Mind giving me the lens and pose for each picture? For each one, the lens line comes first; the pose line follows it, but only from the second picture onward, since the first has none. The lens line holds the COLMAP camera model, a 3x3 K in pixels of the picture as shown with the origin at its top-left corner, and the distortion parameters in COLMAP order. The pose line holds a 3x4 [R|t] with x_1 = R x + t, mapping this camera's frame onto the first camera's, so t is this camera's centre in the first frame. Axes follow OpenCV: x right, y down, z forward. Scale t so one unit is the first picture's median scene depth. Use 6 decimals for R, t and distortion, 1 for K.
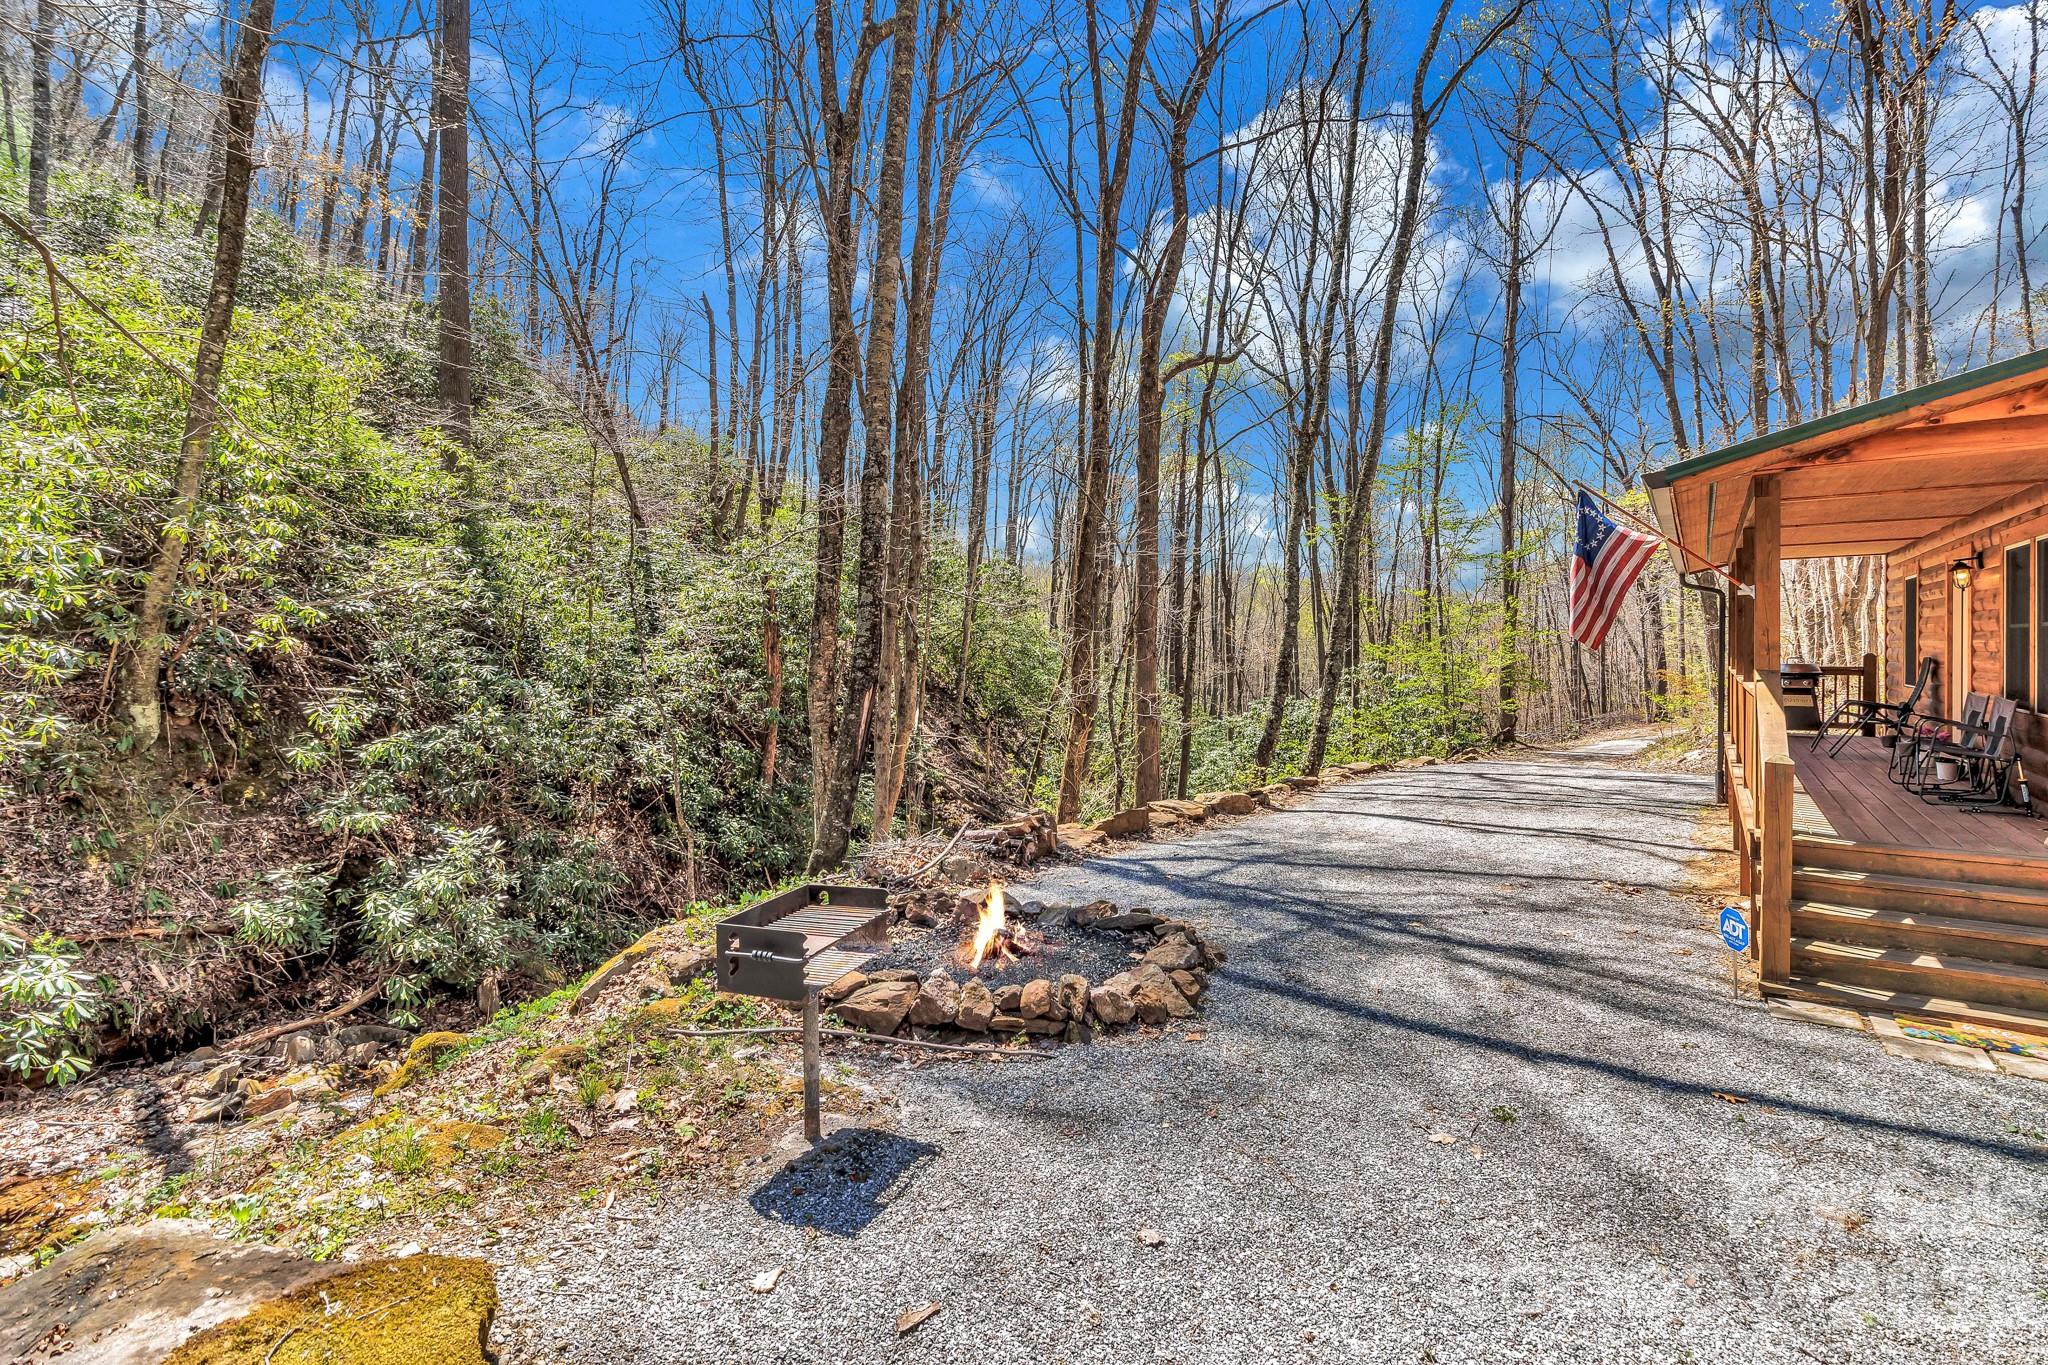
lens RADIAL K [[947.6, 0, 1025.5], [0, 947.6, 668.2], [0, 0, 1]] dist [0.000786, 0.001251]
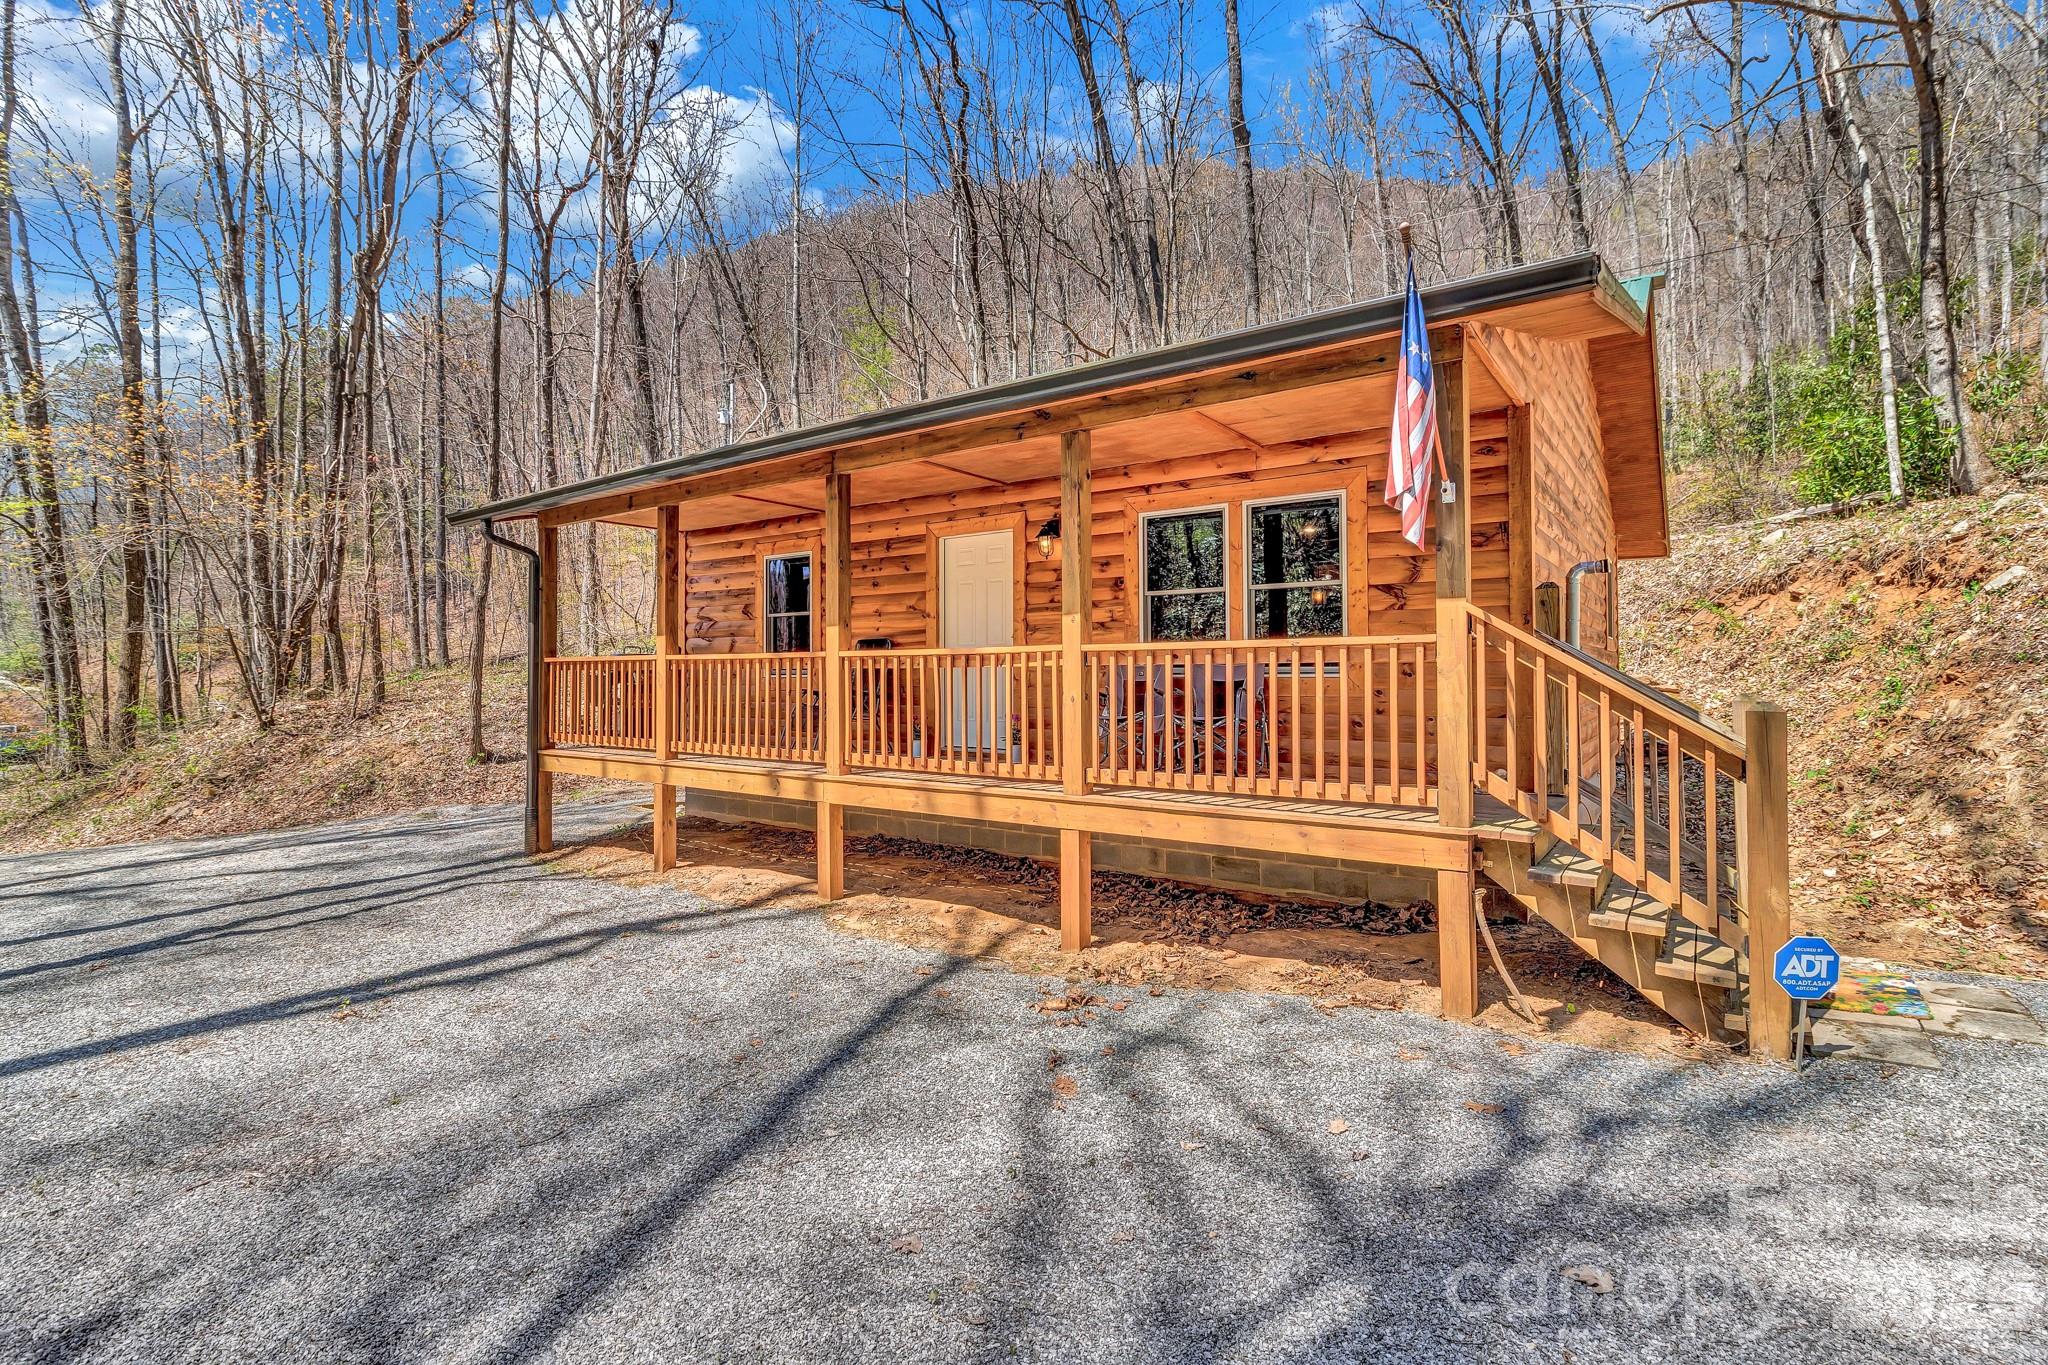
lens RADIAL K [[947.6, 0, 1016.5], [0, 947.6, 672.3], [0, 0, 1]] dist [0.000786, 0.001251]
pose [[-0.006368, 0.016291, 0.999847, 0.021536], [0.025347, 0.999549, -0.016124, 0.026975], [-0.999658, 0.025240, -0.006778, 0.595451]]
